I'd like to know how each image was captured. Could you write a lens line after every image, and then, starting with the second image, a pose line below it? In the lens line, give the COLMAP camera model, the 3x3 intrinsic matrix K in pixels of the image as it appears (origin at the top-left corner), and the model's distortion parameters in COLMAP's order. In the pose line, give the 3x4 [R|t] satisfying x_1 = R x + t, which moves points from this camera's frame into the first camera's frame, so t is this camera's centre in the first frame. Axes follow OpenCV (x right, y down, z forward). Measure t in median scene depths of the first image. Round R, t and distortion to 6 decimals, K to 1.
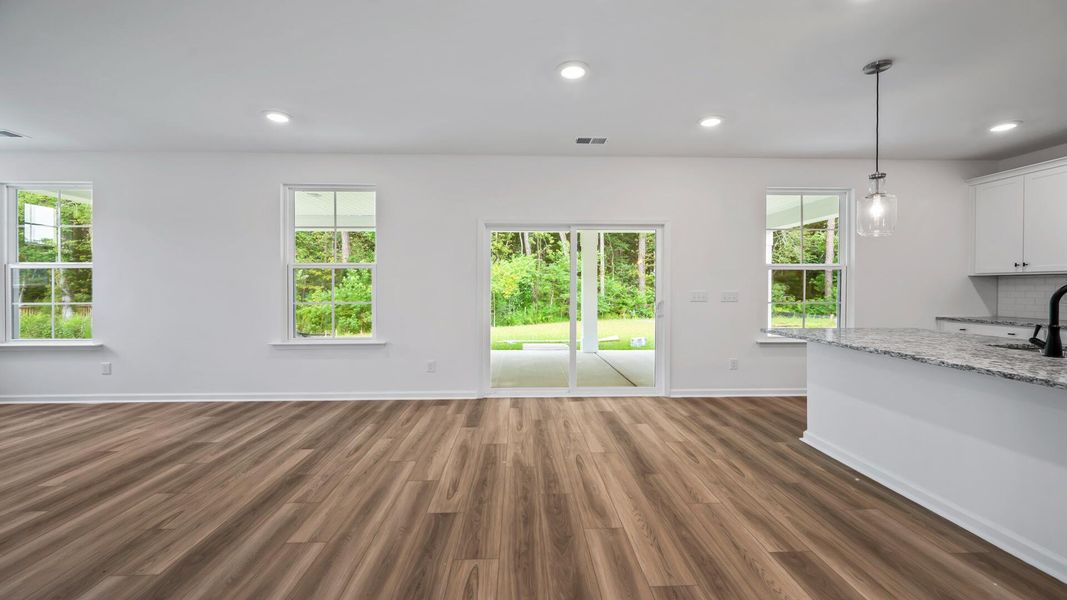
lens RADIAL K [[425.8, 0, 534.4], [0, 425.8, 290.8], [0, 0, 1]] dist [-0.000130, 0.000356]
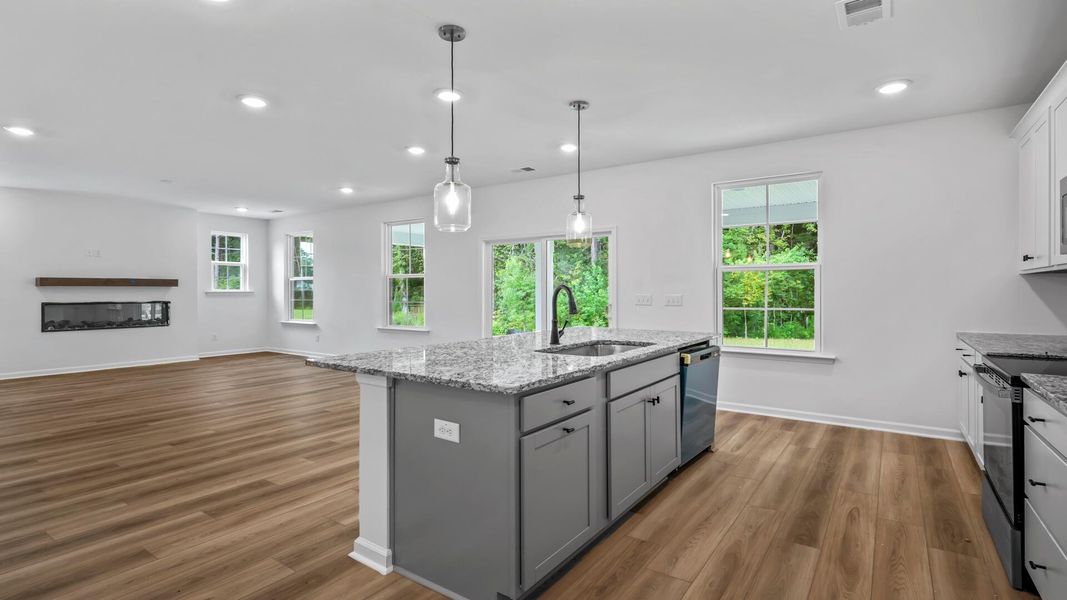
lens RADIAL K [[516.1, 0, 534.2], [0, 516.1, 292.6], [0, 0, 1]] dist [-0.003314, 0.001799]
pose [[0.795385, 0.001755, -0.606102, 1.552014], [-0.004985, 0.999981, -0.003647, 0.002729], [0.606084, 0.005923, 0.795379, -0.214083]]
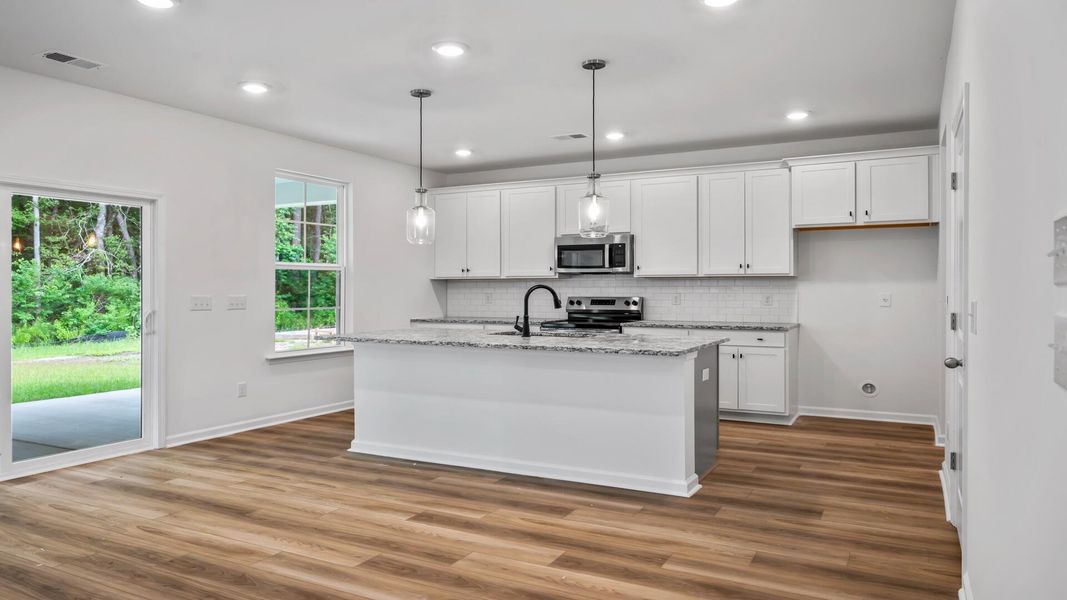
lens RADIAL K [[709.8, 0, 537.7], [0, 709.8, 294.8], [0, 0, 1]] dist [-0.007193, 0.000835]
pose [[0.497297, -0.007349, 0.867549, -0.650299], [0.010488, 0.999942, 0.002458, 0.002989], [-0.867517, 0.007876, 0.497345, -0.187816]]
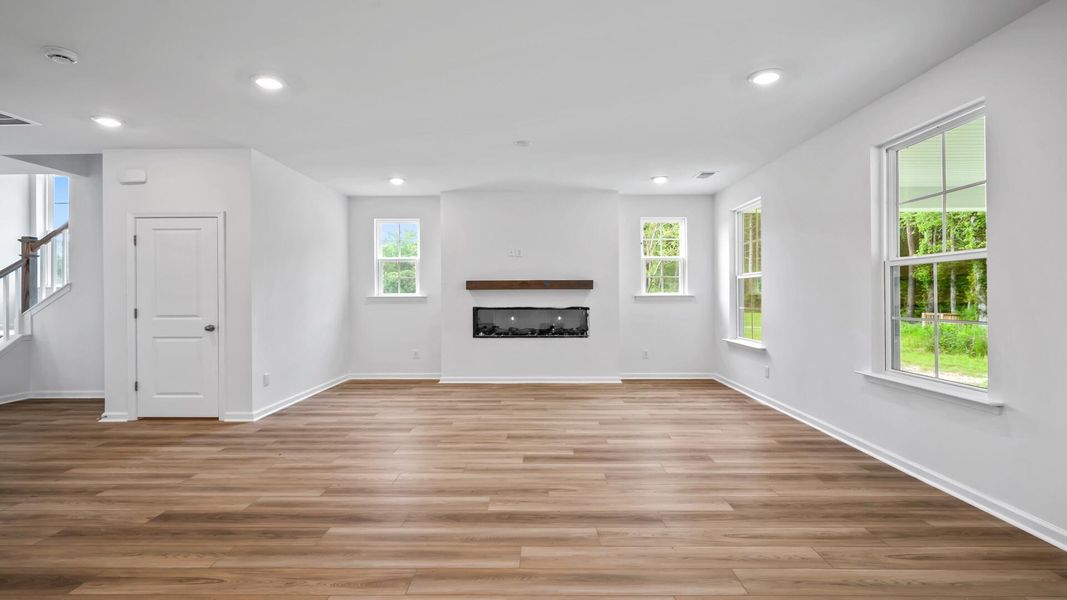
lens RADIAL K [[516.1, 0, 533.7], [0, 516.1, 289.8], [0, 0, 1]] dist [-0.003314, 0.001799]
pose [[-0.051465, -0.009876, -0.998626, 0.468345], [-0.006792, 0.999931, -0.009539, -0.005728], [0.998652, 0.006291, -0.051529, 0.788490]]
